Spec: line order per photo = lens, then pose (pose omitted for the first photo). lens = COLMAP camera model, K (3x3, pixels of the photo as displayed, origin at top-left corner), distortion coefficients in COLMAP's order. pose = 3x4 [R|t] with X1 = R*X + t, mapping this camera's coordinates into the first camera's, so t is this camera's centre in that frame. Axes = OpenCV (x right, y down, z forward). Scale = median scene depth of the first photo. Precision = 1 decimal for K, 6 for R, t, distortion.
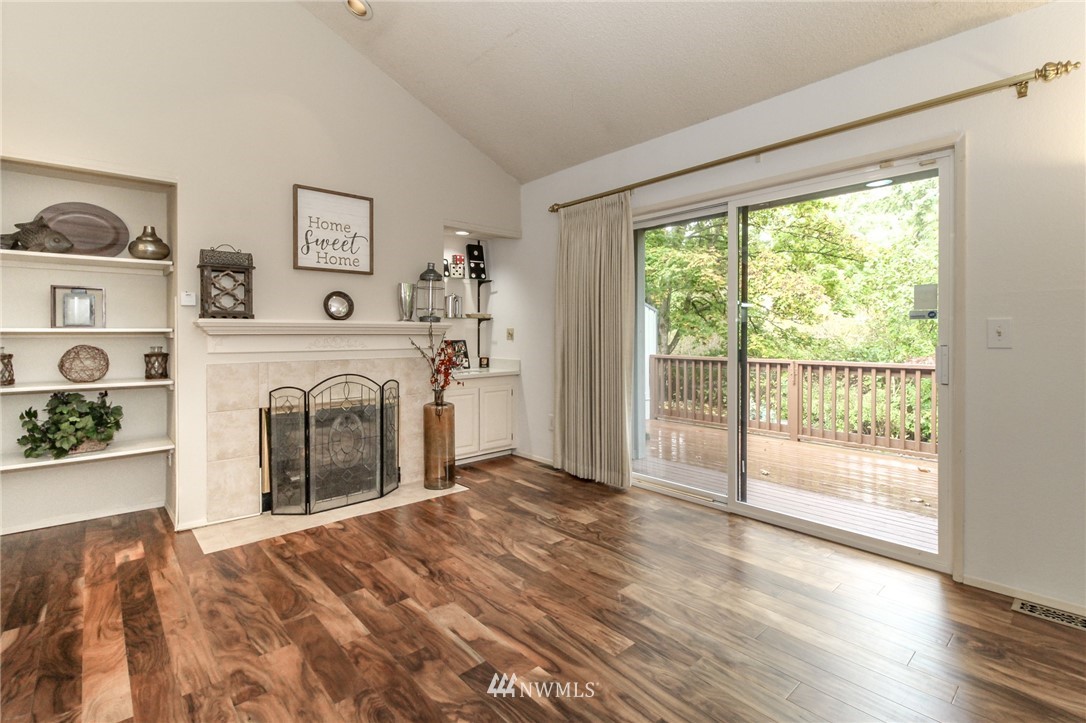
lens RADIAL K [[496.5, 0, 546.7], [0, 496.5, 339.1], [0, 0, 1]] dist [0.002118, -0.000914]
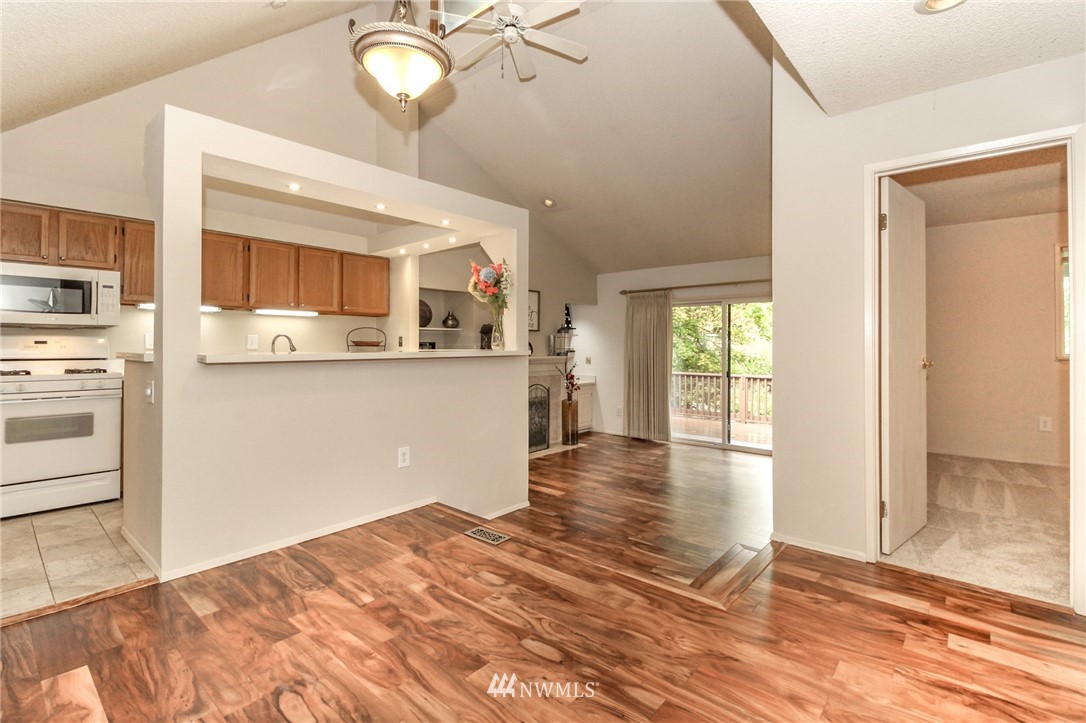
lens RADIAL K [[496.5, 0, 546.7], [0, 496.5, 339.1], [0, 0, 1]] dist [0.002118, -0.000914]
pose [[0.991842, 0.005132, 0.127370, -0.584467], [-0.002238, 0.999736, -0.022850, -0.059922], [-0.127454, 0.022378, 0.991592, -0.909901]]
